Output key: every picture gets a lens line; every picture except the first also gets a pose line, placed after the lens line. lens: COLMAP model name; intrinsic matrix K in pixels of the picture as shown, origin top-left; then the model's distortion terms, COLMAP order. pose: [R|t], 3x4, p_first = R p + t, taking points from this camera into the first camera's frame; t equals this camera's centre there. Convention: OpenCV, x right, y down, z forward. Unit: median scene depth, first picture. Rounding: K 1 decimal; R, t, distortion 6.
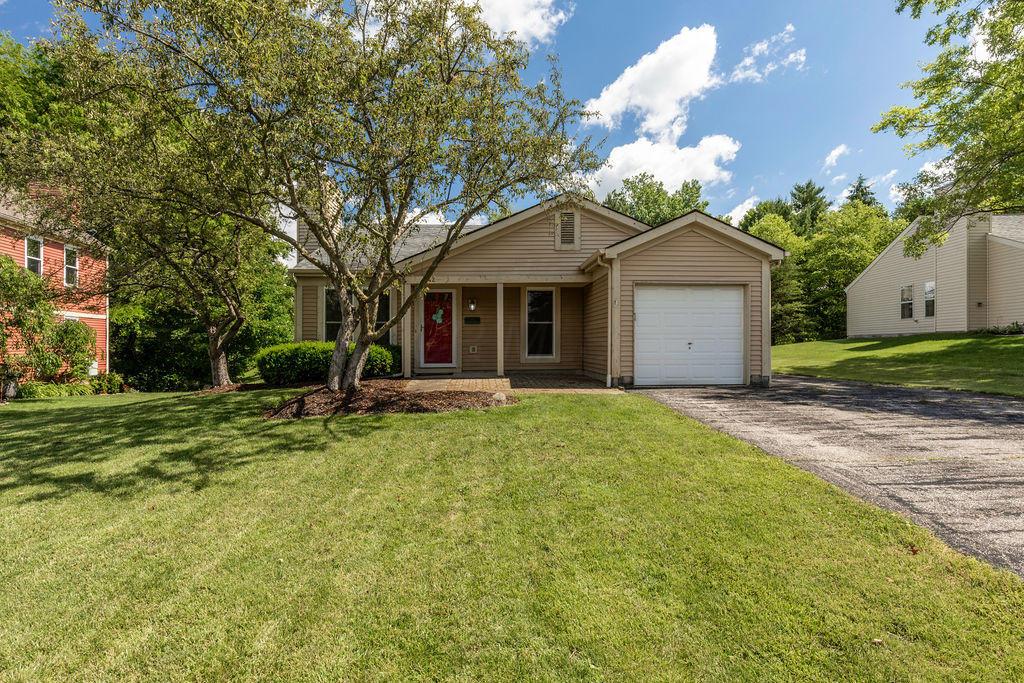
lens RADIAL K [[581.3, 0, 512.0], [0, 581.3, 341.5], [0, 0, 1]] dist [0.000319, -0.000798]
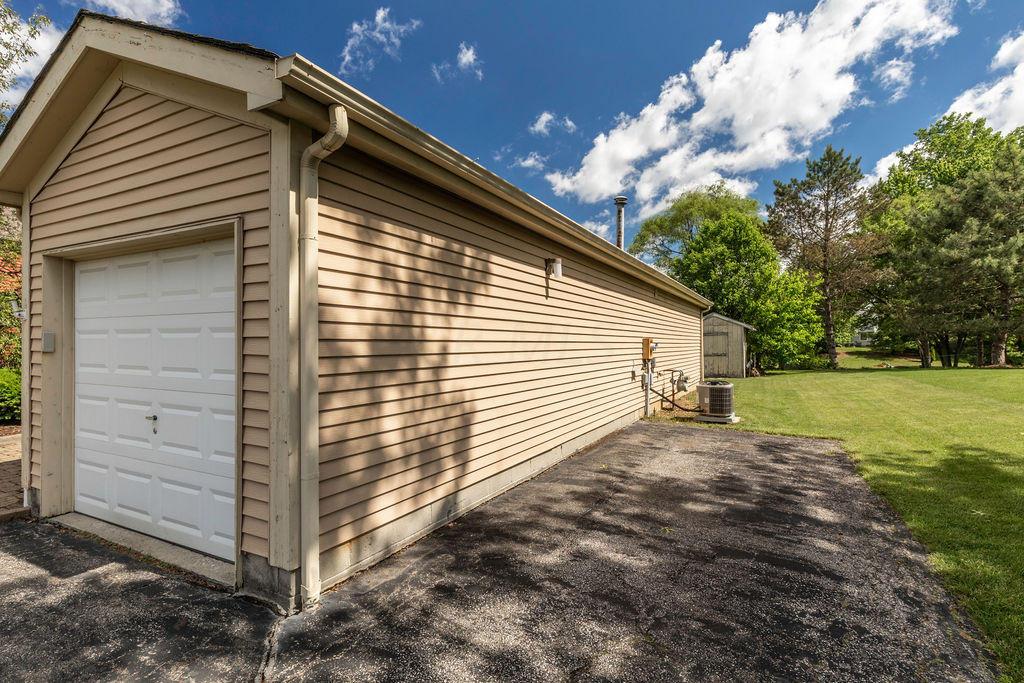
lens RADIAL K [[566.7, 0, 435.0], [0, 566.7, 343.7], [0, 0, 1]] dist [0.003963, 0.000801]
pose [[0.812252, 0.003586, -0.583296, 0.563830], [-0.001265, 0.999990, 0.004386, -0.037341], [0.583305, -0.002825, 0.812248, 0.732866]]
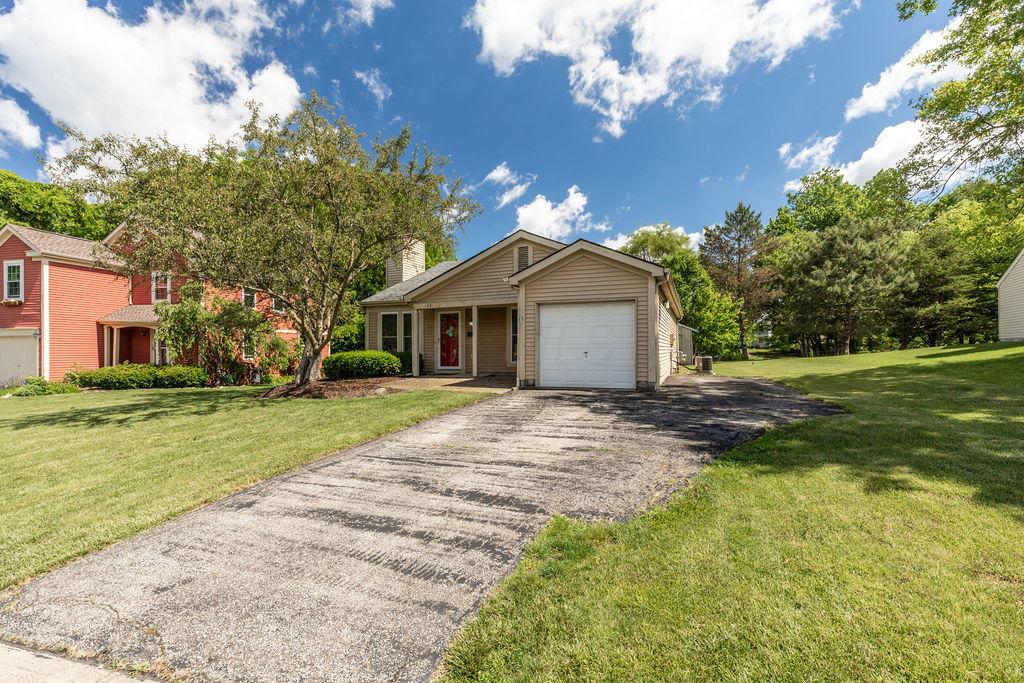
lens RADIAL K [[498.9, 0, 488.7], [0, 498.9, 356.6], [0, 0, 1]] dist [-0.000108, -0.000720]
pose [[0.889215, 0.004273, -0.457470, 0.523428], [0.006068, 0.999758, 0.021133, -0.009758], [0.457450, -0.021567, 0.888974, 0.011131]]
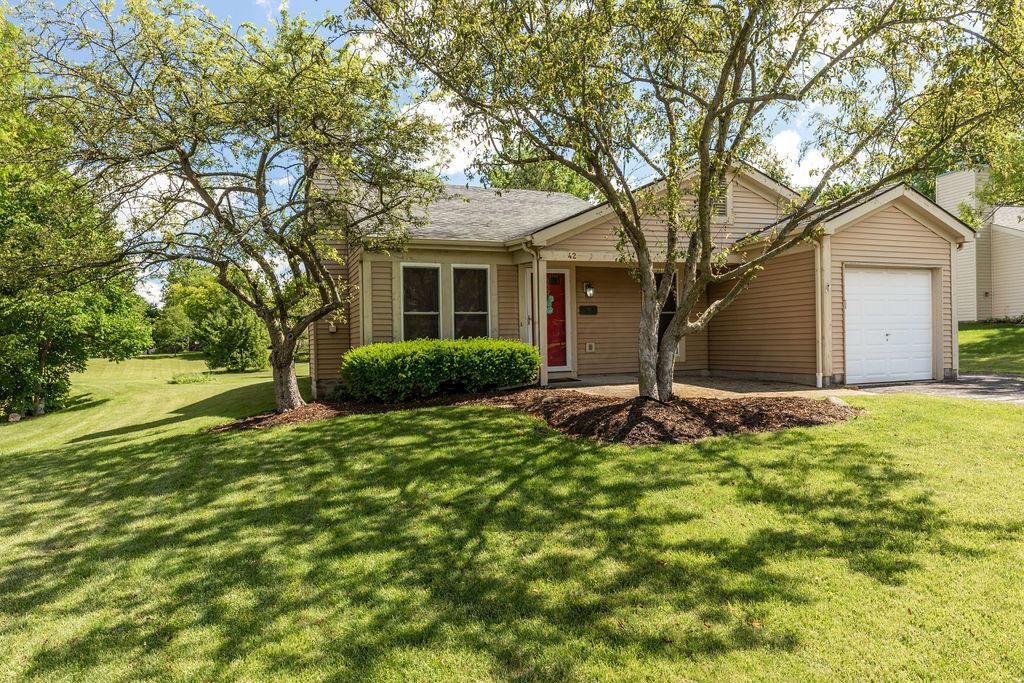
lens RADIAL K [[680.9, 0, 533.7], [0, 680.9, 343.6], [0, 0, 1]] dist [-0.000299, 0.000940]
pose [[0.949849, -0.017001, 0.312246, -0.463246], [0.015212, 0.999851, 0.008162, 0.000300], [-0.312338, -0.003003, 0.949966, 0.168054]]
